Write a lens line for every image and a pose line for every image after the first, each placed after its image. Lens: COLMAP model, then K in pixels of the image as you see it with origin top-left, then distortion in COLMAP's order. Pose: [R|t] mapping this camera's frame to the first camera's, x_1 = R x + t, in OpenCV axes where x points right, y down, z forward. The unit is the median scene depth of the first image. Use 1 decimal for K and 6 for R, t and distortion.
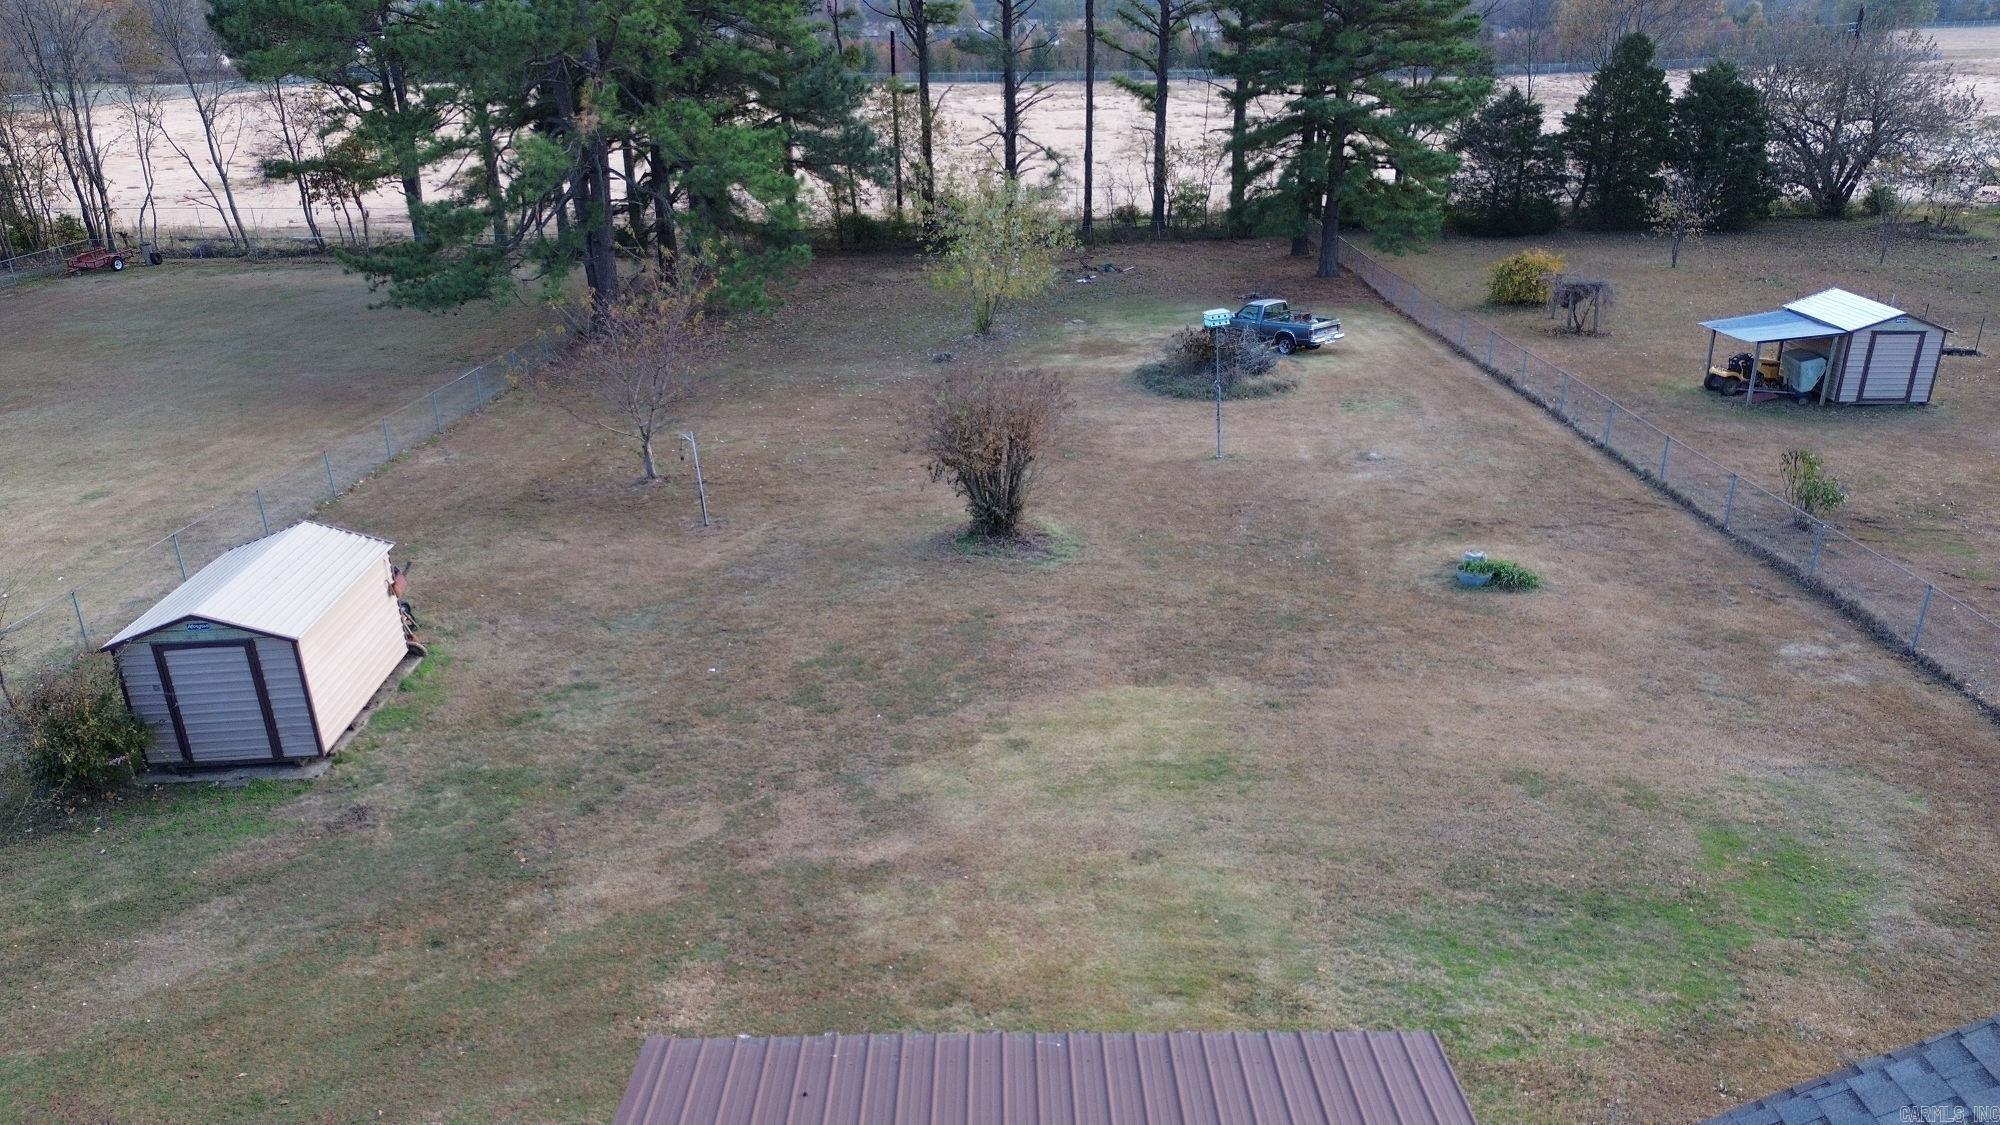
lens RADIAL K [[1412.2, 0, 1000.0], [0, 1412.2, 562.5], [0, 0, 1]] dist [0.078196, -0.094185]
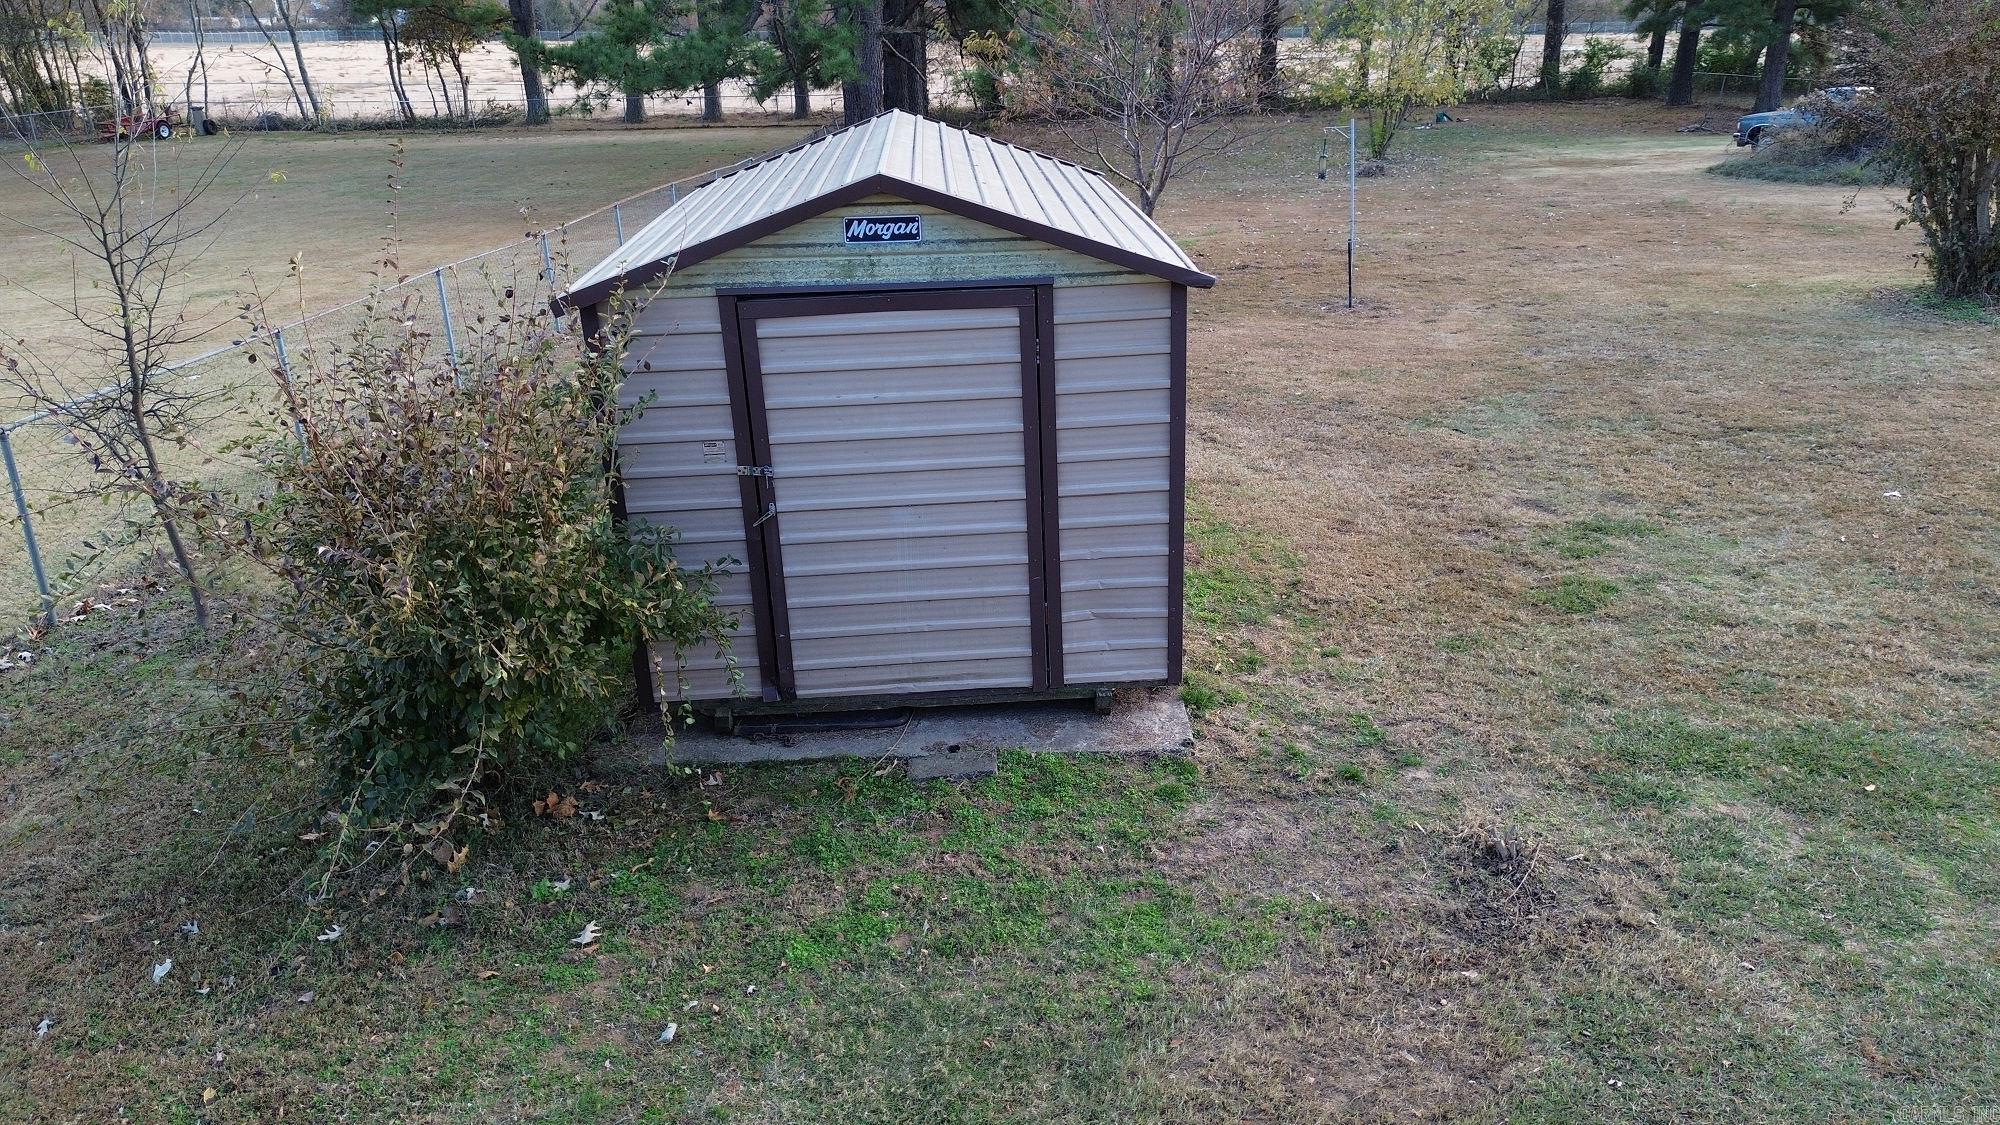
lens RADIAL K [[1412.2, 0, 1000.0], [0, 1412.2, 562.5], [0, 0, 1]] dist [0.078196, -0.094185]
pose [[0.999994, 0.001349, 0.003193, -0.520484], [-0.001347, 0.999999, -0.000690, 0.109745], [-0.003193, 0.000685, 0.999995, 0.688811]]
